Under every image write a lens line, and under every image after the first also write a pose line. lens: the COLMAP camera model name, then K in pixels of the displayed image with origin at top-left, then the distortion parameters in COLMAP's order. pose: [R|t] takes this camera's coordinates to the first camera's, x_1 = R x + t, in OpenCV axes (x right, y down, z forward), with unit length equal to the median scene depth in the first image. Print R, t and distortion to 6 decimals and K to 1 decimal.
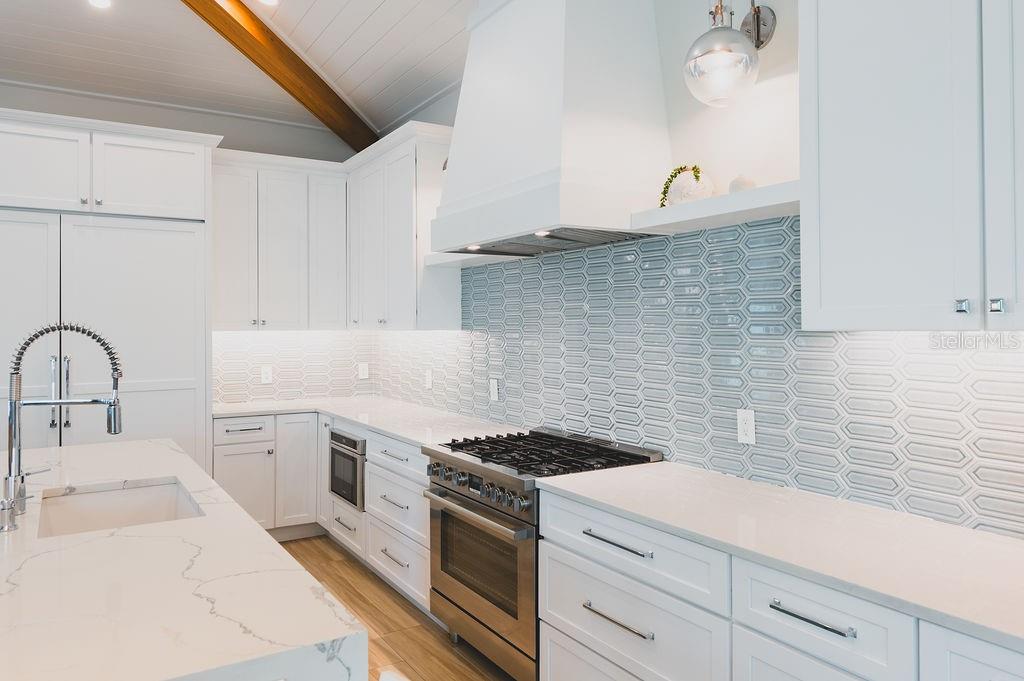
lens RADIAL K [[715.2, 0, 520.2], [0, 715.2, 315.8], [0, 0, 1]] dist [-0.000701, -0.001574]
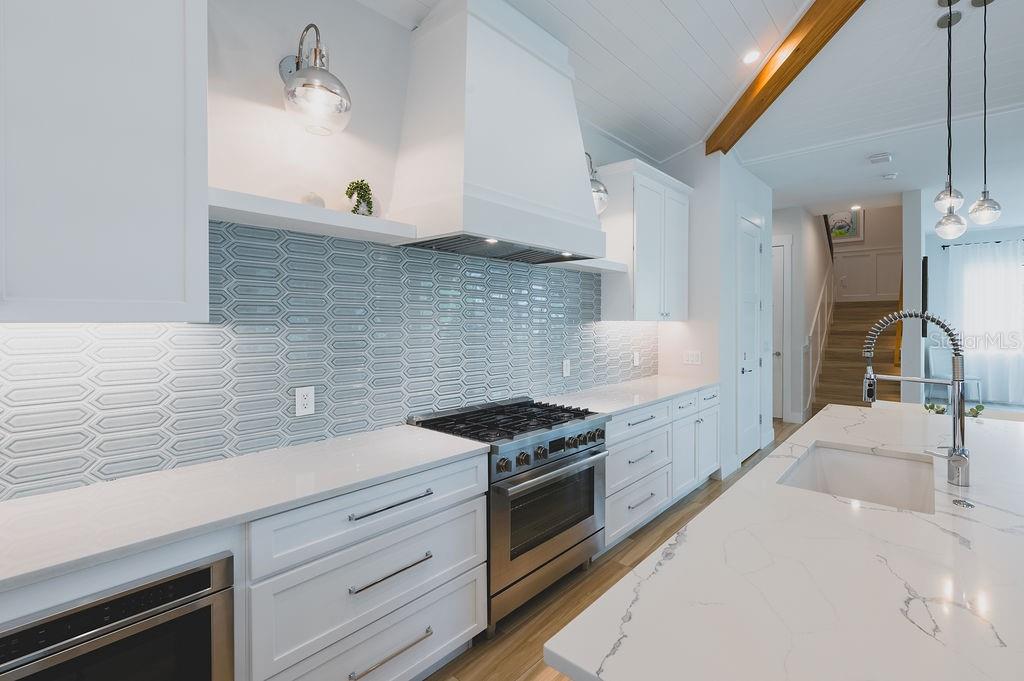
lens RADIAL K [[454.3, 0, 516.3], [0, 454.3, 324.5], [0, 0, 1]] dist [0.019439, 0.000485]
pose [[-0.249783, -0.008396, 0.968265, -0.722364], [-0.019922, 0.999795, 0.003530, 0.022265], [-0.968097, -0.018408, -0.249899, 1.149521]]
